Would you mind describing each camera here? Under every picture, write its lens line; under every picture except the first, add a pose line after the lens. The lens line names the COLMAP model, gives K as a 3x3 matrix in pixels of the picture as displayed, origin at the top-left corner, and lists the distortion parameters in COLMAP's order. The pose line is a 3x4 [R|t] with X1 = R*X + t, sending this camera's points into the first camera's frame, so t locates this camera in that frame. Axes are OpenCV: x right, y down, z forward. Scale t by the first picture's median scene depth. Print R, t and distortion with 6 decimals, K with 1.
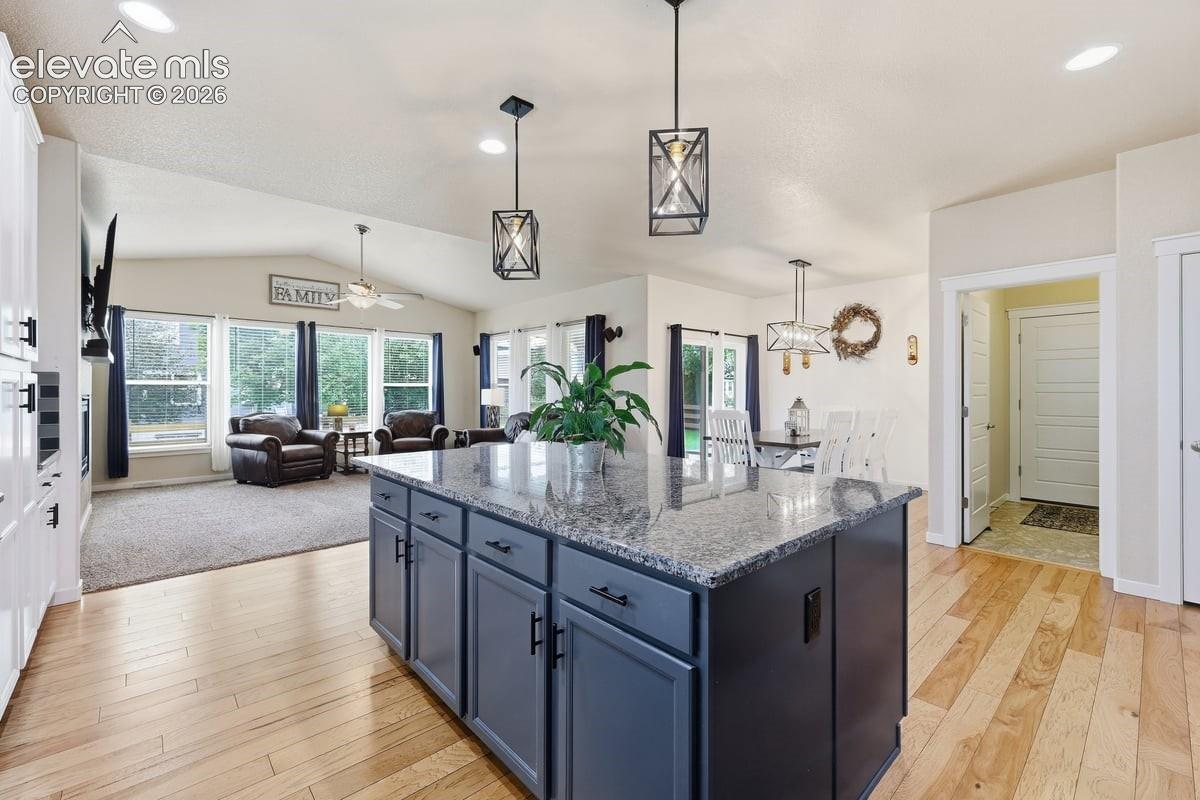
lens RADIAL K [[504.1, 0, 599.6], [0, 504.1, 393.8], [0, 0, 1]] dist [0.001331, -0.000201]
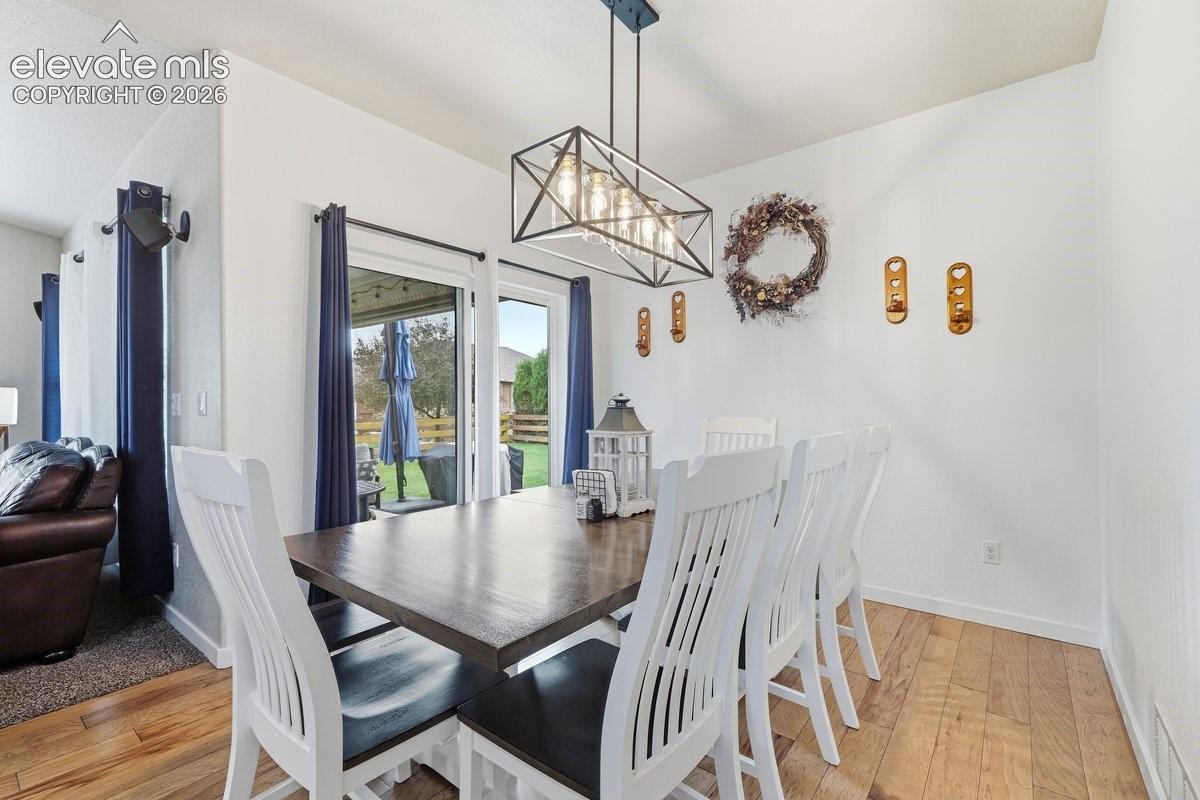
lens RADIAL K [[511.5, 0, 596.5], [0, 511.5, 395.3], [0, 0, 1]] dist [0.003922, 0.000462]
pose [[0.988294, -0.004460, 0.152494, 0.274395], [0.006833, 0.999863, -0.015044, 0.009977], [-0.152406, 0.015910, 0.988190, 0.562120]]
